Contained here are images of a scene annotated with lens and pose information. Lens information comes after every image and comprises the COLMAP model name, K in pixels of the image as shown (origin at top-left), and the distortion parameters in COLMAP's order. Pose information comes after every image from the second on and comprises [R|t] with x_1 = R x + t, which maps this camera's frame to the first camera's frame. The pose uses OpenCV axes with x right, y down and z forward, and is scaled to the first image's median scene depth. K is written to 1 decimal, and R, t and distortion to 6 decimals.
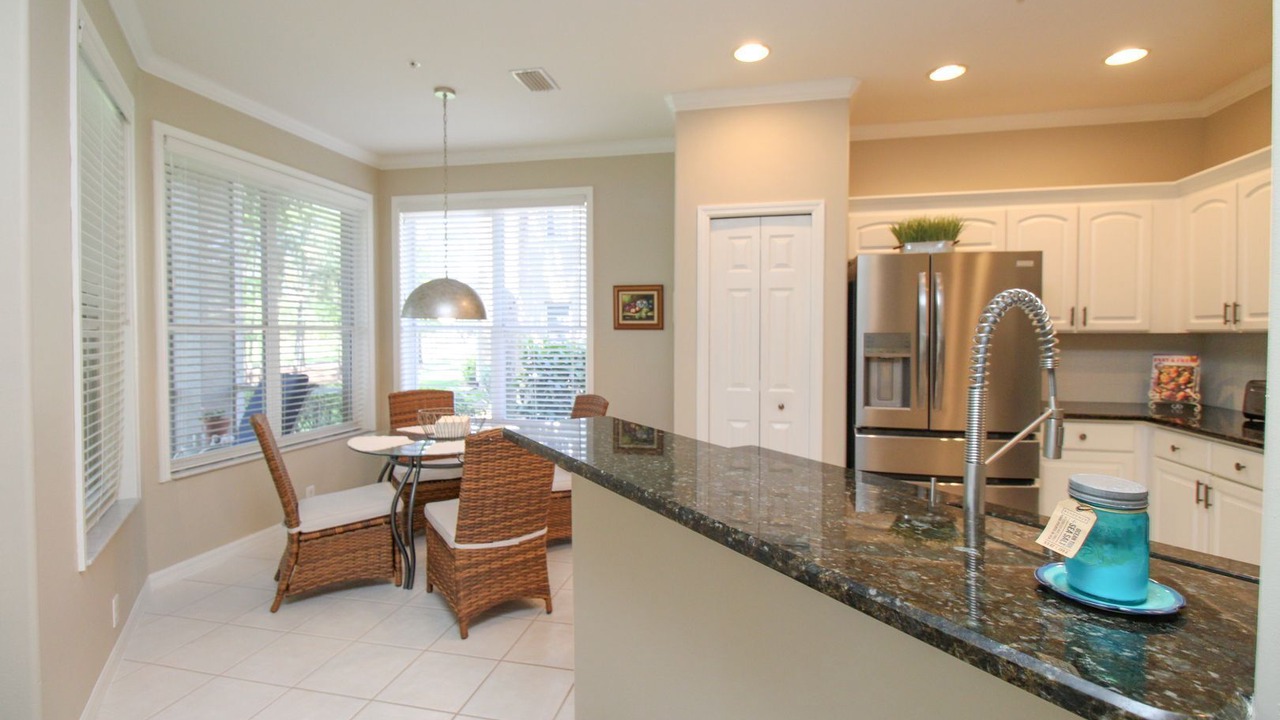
lens RADIAL K [[583.8, 0, 639.2], [0, 583.8, 347.2], [0, 0, 1]] dist [0.017159, -0.017412]
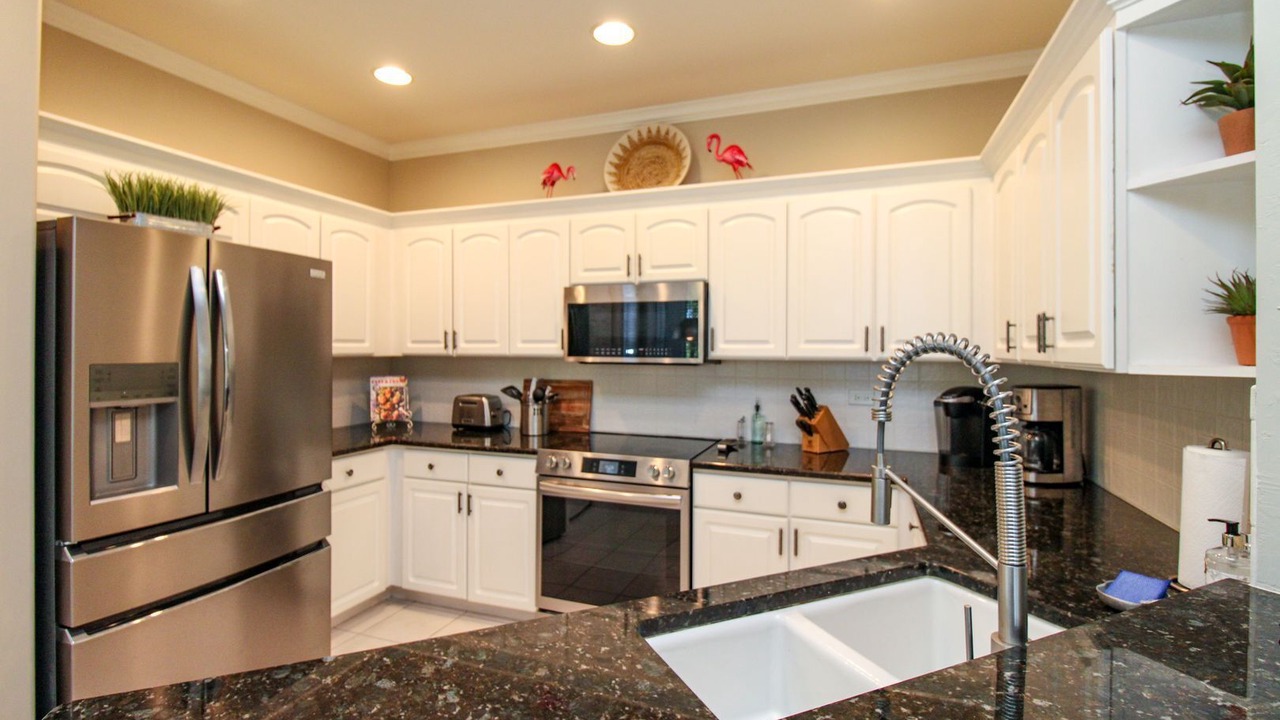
lens RADIAL K [[583.8, 0, 639.2], [0, 583.8, 347.2], [0, 0, 1]] dist [0.017159, -0.017412]
pose [[0.134637, 0.001924, 0.990893, -0.074775], [0.019031, 0.999809, -0.004527, -0.026878], [-0.990712, 0.019467, 0.134575, 0.414103]]
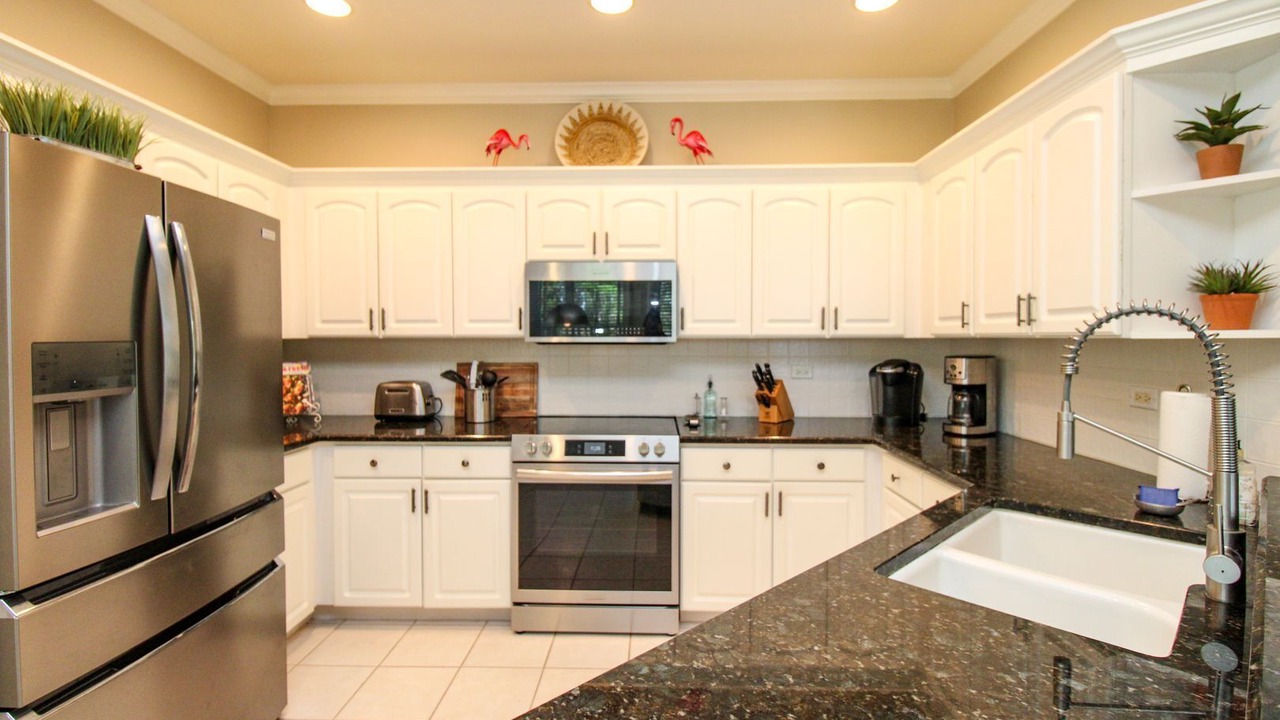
lens RADIAL K [[583.8, 0, 639.2], [0, 583.8, 347.2], [0, 0, 1]] dist [0.017159, -0.017412]
pose [[-0.193743, -0.019130, 0.980866, -0.065539], [0.023620, 0.999429, 0.024157, -0.020090], [-0.980768, 0.027848, -0.193180, 0.658242]]
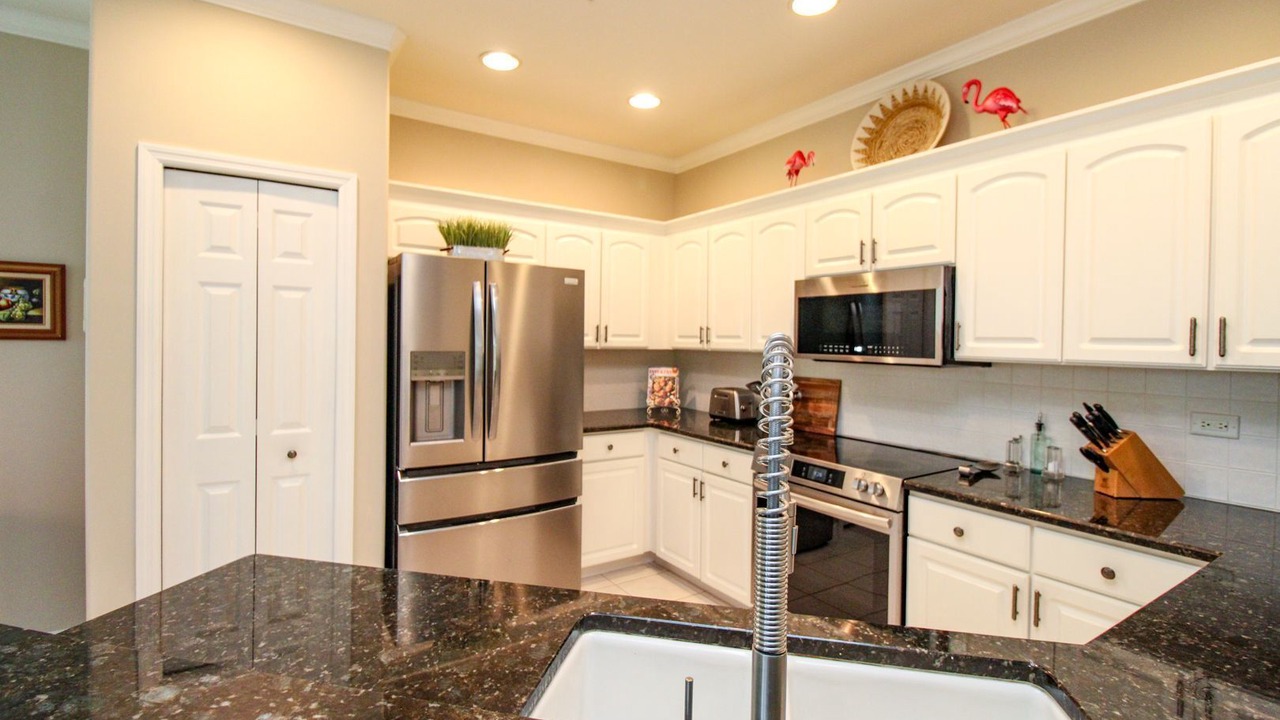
lens RADIAL K [[583.8, 0, 639.2], [0, 583.8, 347.2], [0, 0, 1]] dist [0.017159, -0.017412]
pose [[0.693738, -0.000447, 0.720227, 0.024574], [0.002342, 0.999996, -0.001636, -0.026695], [-0.720223, 0.002821, 0.693737, 0.212265]]
